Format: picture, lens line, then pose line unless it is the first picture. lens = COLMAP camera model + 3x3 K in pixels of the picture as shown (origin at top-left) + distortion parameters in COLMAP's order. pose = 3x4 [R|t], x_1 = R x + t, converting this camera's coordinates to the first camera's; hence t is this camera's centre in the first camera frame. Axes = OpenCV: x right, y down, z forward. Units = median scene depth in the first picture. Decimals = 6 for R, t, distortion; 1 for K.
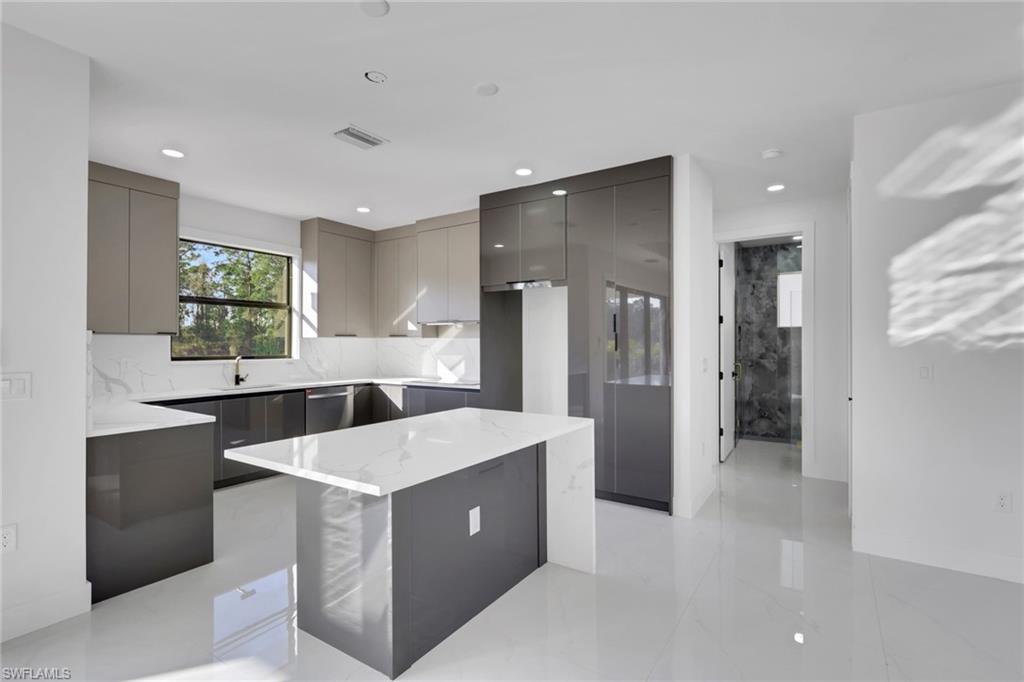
lens RADIAL K [[474.6, 0, 498.3], [0, 474.6, 346.4], [0, 0, 1]] dist [0.002225, 0.000263]
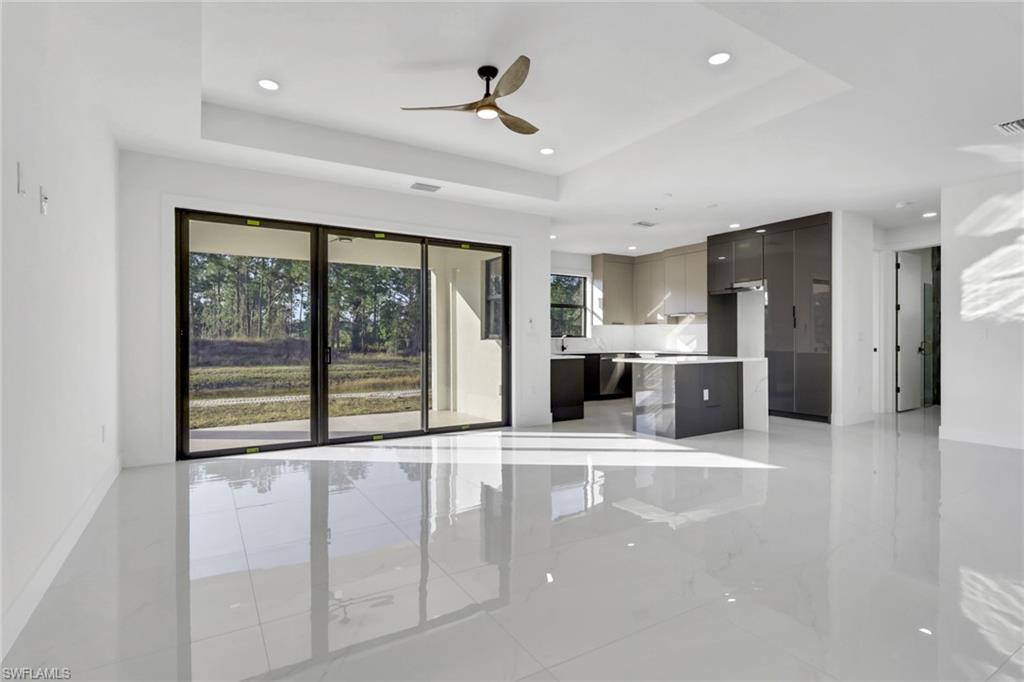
lens RADIAL K [[504.5, 0, 501.7], [0, 504.5, 342.1], [0, 0, 1]] dist [0.001607, 0.000307]
pose [[0.912274, -0.000816, -0.409579, 0.024269], [0.000721, 1.000000, -0.000387, 0.044047], [0.409579, 0.000058, 0.912275, -0.795553]]
